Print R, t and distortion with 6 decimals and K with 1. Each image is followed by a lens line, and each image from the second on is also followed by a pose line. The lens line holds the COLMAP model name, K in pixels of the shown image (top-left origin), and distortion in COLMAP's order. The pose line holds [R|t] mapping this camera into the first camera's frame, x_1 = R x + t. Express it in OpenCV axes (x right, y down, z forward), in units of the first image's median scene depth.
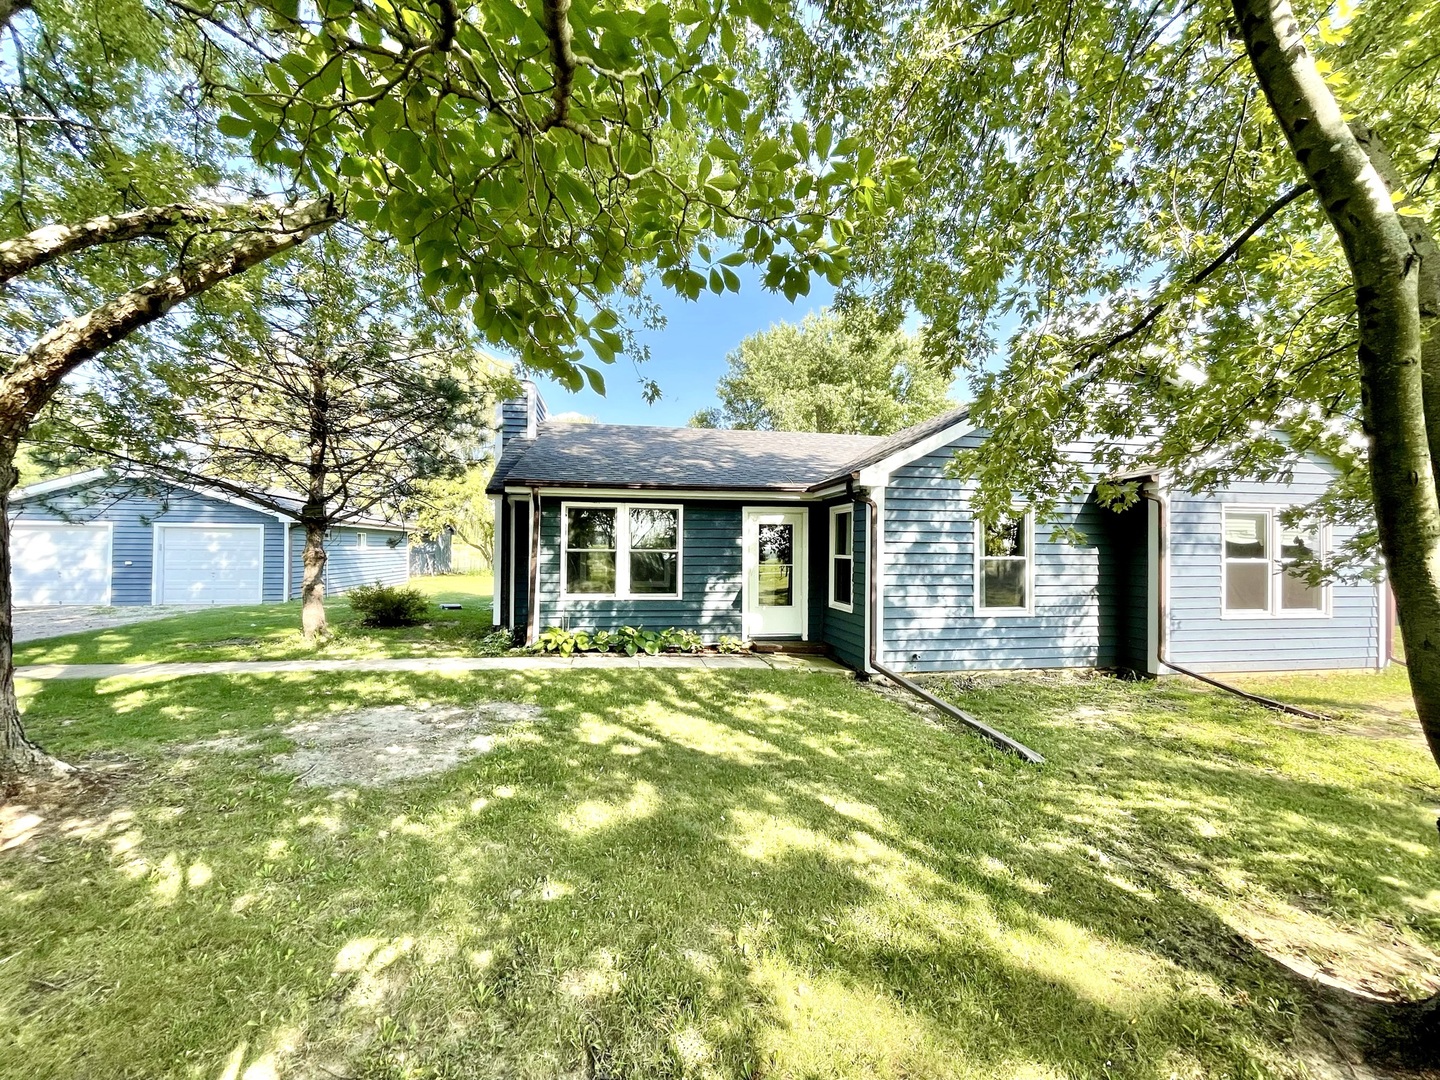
lens RADIAL K [[579.1, 0, 714.4], [0, 579.1, 542.8], [0, 0, 1]] dist [-0.001576, -0.001044]
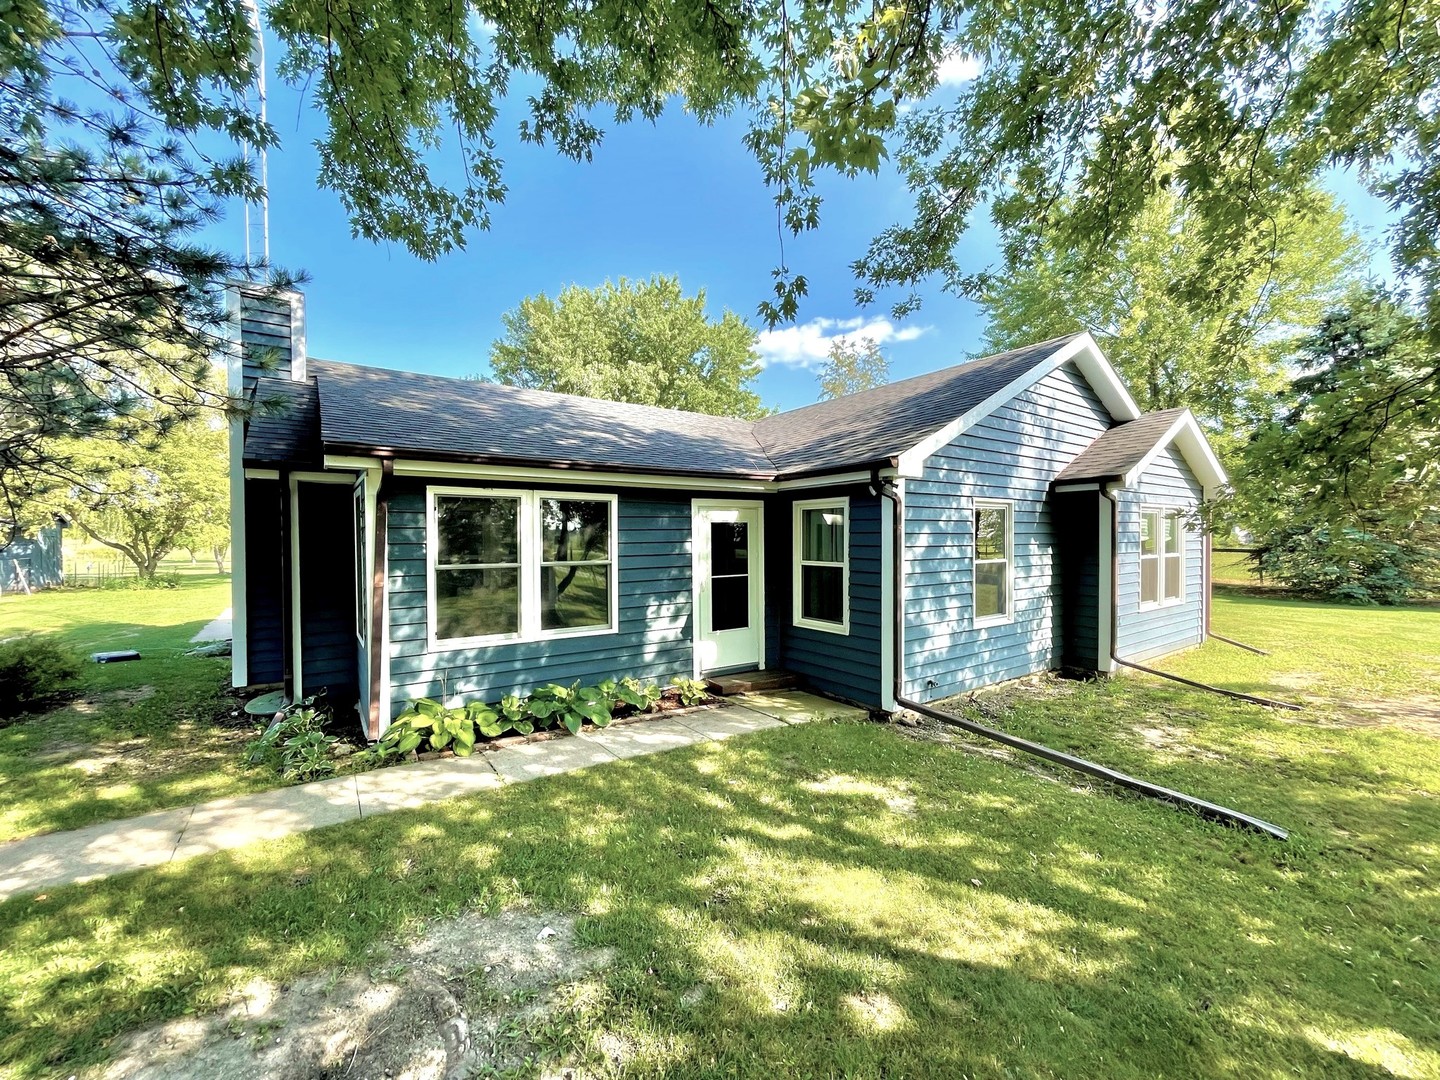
lens RADIAL K [[579.1, 0, 714.4], [0, 579.1, 542.8], [0, 0, 1]] dist [-0.001576, -0.001044]
pose [[0.902647, -0.016494, 0.430065, -0.271127], [0.007854, 0.999730, 0.021857, -0.024874], [-0.430310, -0.016351, 0.902533, 0.363435]]
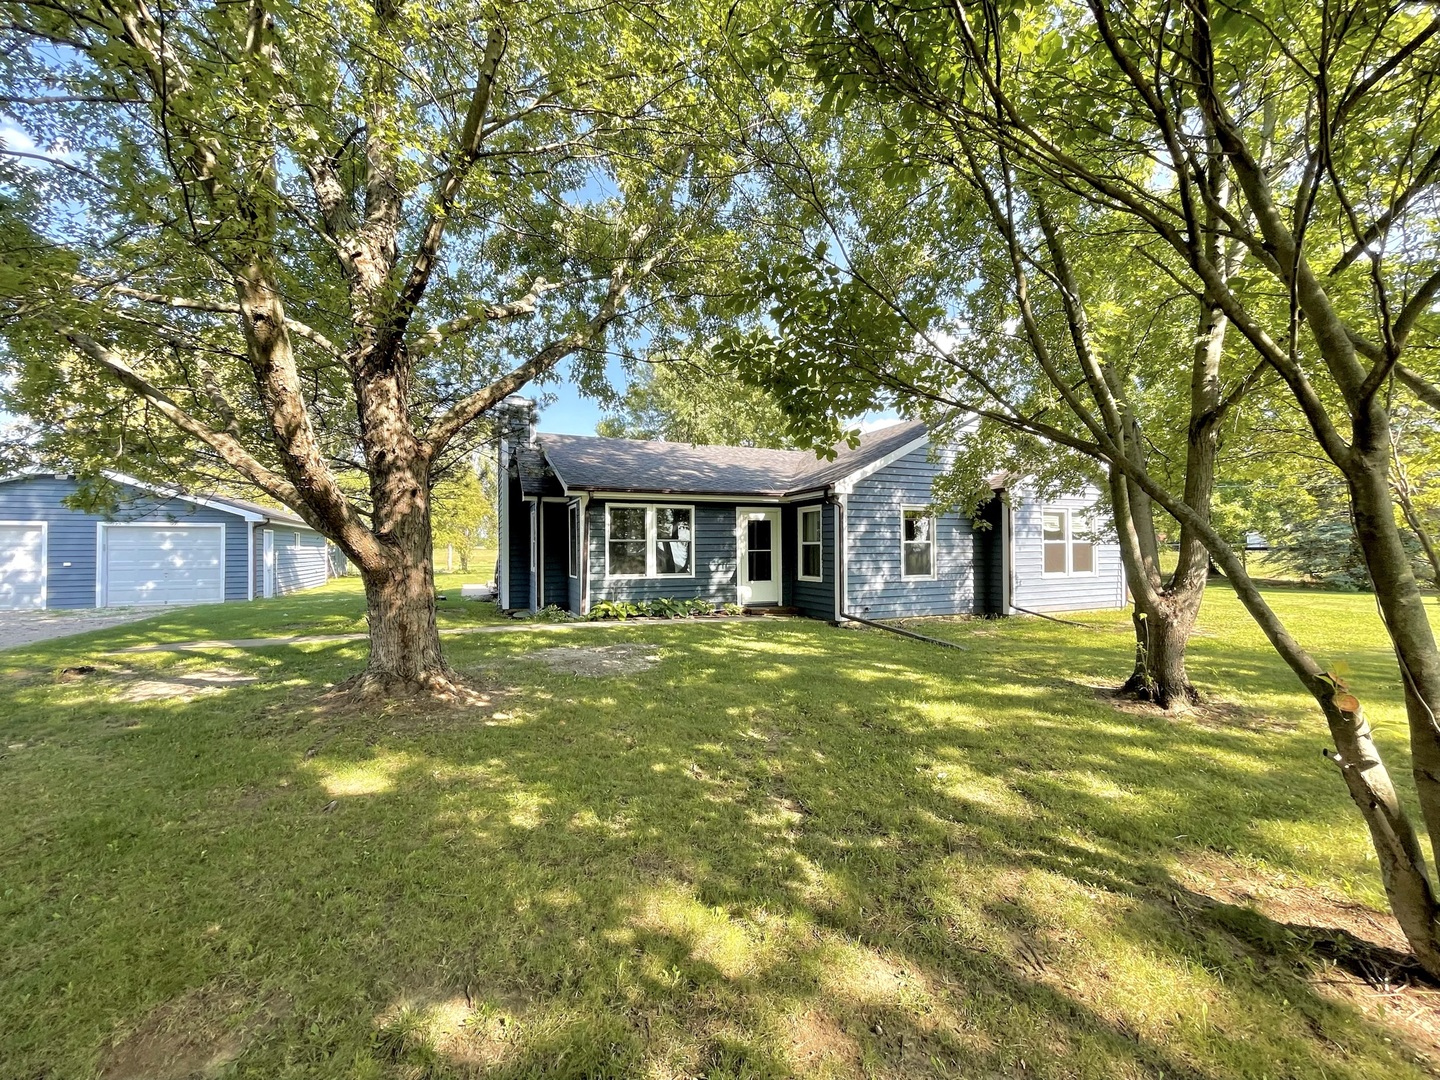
lens RADIAL K [[579.1, 0, 714.4], [0, 579.1, 542.8], [0, 0, 1]] dist [-0.001576, -0.001044]
pose [[0.972001, -0.010929, 0.234723, -0.353948], [0.011615, 0.999931, -0.001542, 0.024493], [-0.234690, 0.004225, 0.972061, -0.322552]]
